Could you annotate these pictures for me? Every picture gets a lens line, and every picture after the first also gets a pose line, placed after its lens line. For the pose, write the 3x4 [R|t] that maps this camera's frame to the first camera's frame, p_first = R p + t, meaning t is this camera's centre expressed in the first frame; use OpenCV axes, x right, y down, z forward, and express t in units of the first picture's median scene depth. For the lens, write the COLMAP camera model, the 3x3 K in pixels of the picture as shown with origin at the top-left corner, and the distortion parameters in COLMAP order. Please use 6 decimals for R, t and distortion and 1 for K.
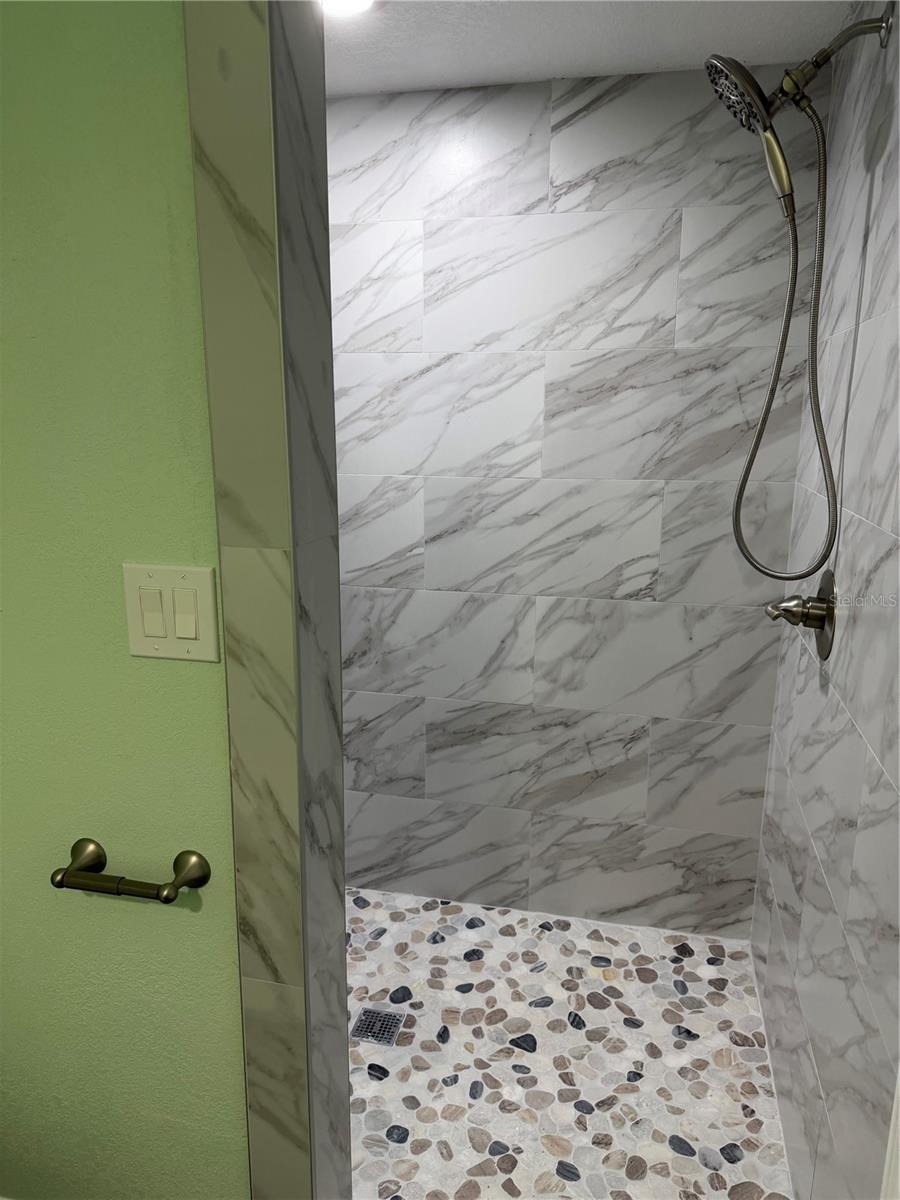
lens RADIAL K [[900.8, 0, 450.0], [0, 900.8, 600.0], [0, 0, 1]] dist [0.075245, -0.091844]
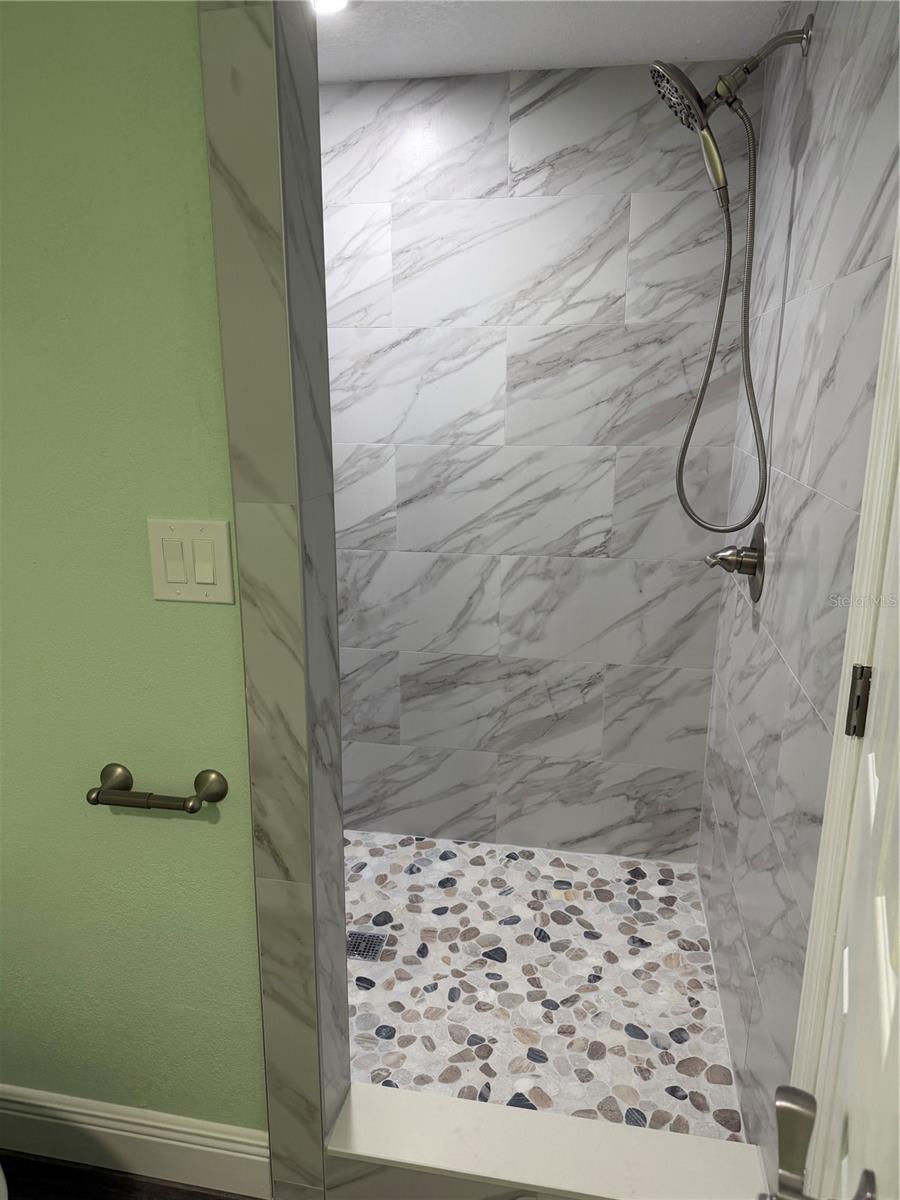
lens RADIAL K [[908.2, 0, 448.9], [0, 908.2, 606.5], [0, 0, 1]] dist [0.089758, -0.102084]
pose [[0.998716, -0.016449, 0.047925, -0.021985], [0.014811, 0.999301, 0.034338, 0.021099], [-0.048456, -0.033584, 0.998261, -0.100460]]
